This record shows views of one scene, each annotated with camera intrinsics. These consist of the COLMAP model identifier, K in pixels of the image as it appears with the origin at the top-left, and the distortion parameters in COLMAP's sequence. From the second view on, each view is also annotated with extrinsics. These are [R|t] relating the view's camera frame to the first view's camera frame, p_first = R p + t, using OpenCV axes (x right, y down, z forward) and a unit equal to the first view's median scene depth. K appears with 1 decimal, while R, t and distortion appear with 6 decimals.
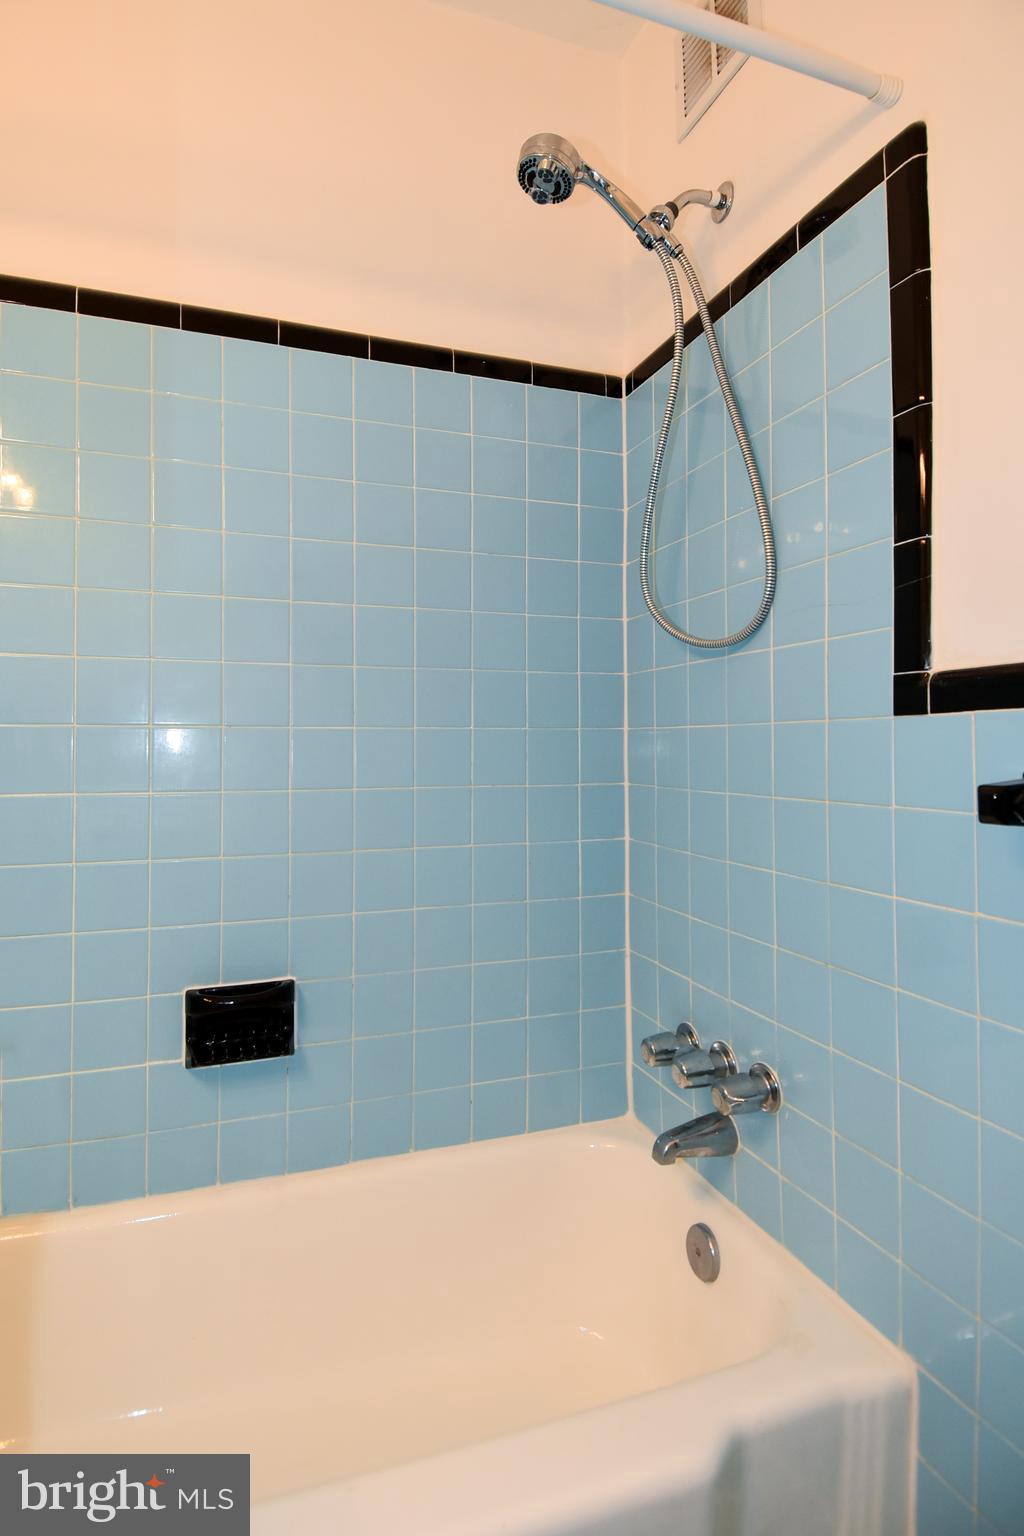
lens RADIAL K [[821.2, 0, 507.0], [0, 821.2, 726.9], [0, 0, 1]] dist [0.049060, -0.053170]
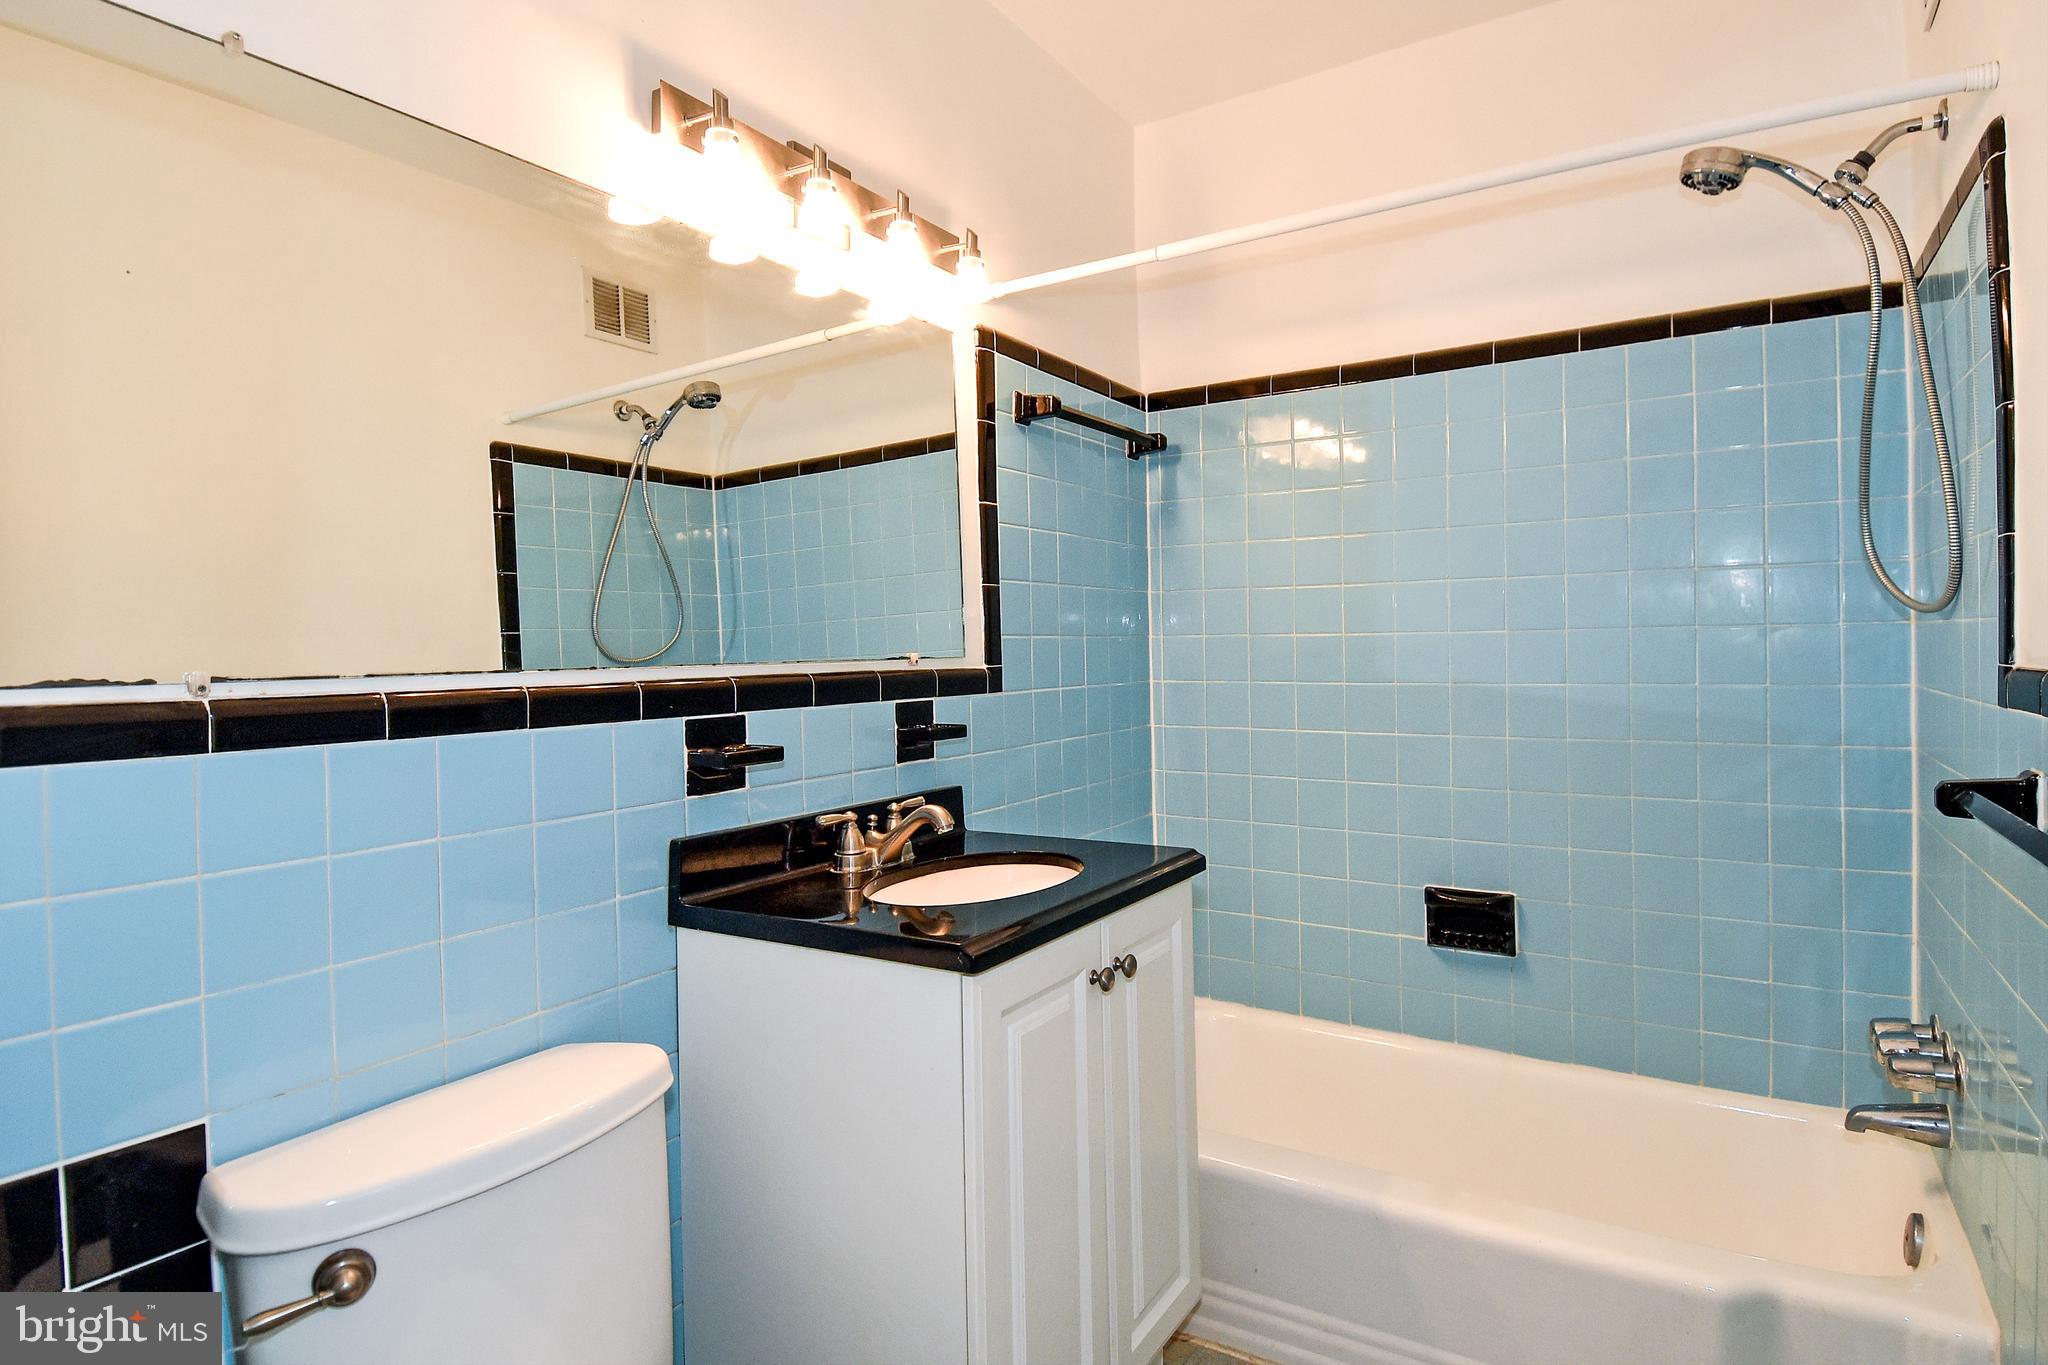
lens RADIAL K [[1066.1, 0, 1071.1], [0, 1066.1, 685.9], [0, 0, 1]] dist [0.041868, -0.048782]
pose [[0.653223, 0.019714, -0.756909, 0.517664], [0.028635, 0.998303, 0.050714, -0.098266], [0.756624, -0.054801, 0.651549, -0.503315]]
